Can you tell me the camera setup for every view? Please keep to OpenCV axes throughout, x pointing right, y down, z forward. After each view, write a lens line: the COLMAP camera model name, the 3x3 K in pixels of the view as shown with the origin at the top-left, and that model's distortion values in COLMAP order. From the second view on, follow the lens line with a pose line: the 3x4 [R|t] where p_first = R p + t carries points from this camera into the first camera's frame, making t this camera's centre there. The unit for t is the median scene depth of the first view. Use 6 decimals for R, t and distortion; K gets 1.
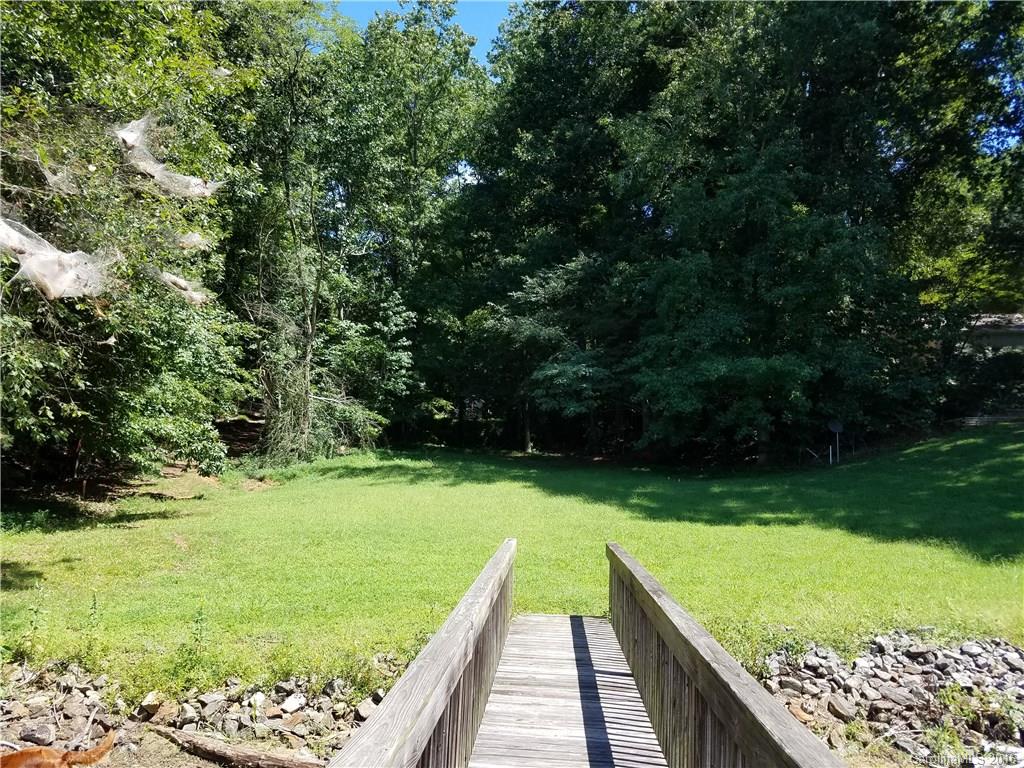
lens RADIAL K [[836.1, 0, 511.3], [0, 836.1, 404.0], [0, 0, 1]] dist [0.234987, -0.549945]
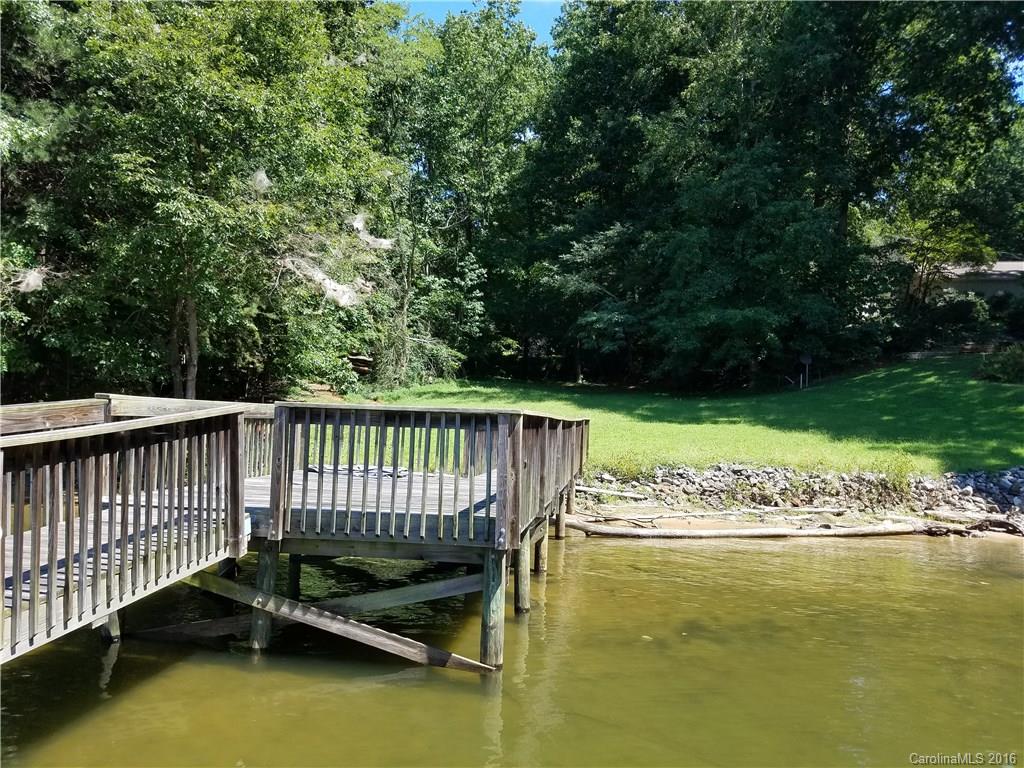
lens RADIAL K [[836.1, 0, 511.3], [0, 836.1, 404.0], [0, 0, 1]] dist [0.234987, -0.549945]
pose [[0.996567, 0.003716, -0.082703, 0.030431], [0.002553, 0.997137, 0.075572, -0.005078], [0.082747, -0.075524, 0.993705, -0.288223]]
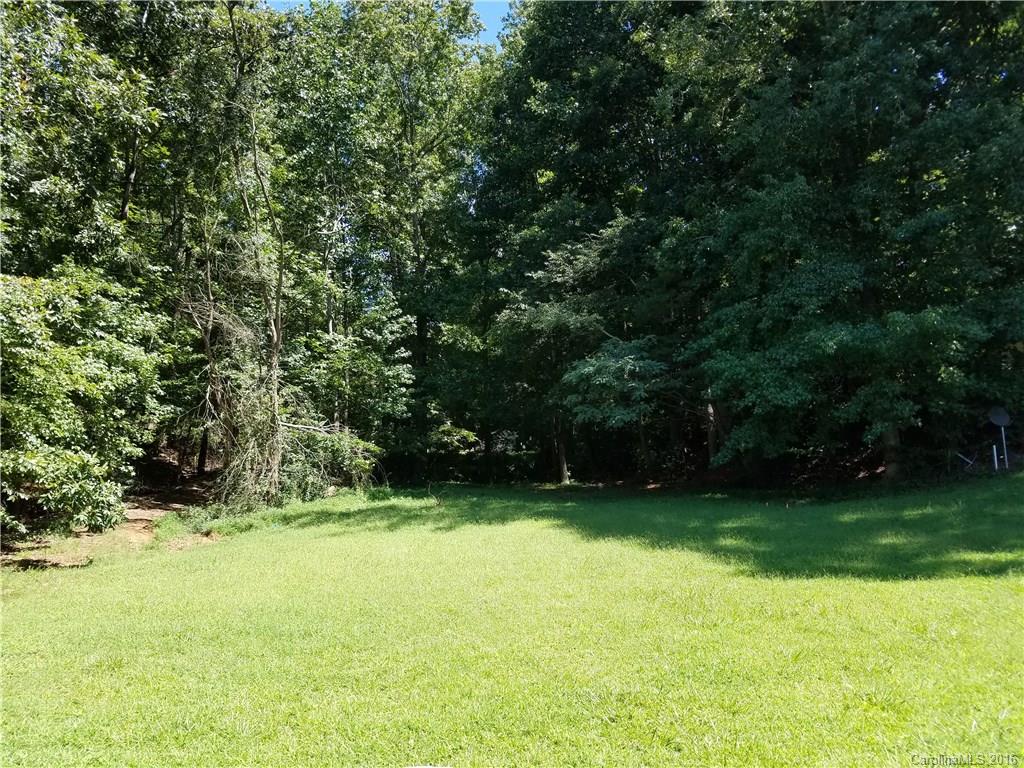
lens RADIAL K [[836.1, 0, 511.3], [0, 836.1, 404.0], [0, 0, 1]] dist [0.234987, -0.549945]
pose [[0.997629, -0.053461, -0.043338, 0.010229], [0.051273, 0.997427, -0.050103, 0.024436], [0.045905, 0.047762, 0.997803, 0.239309]]
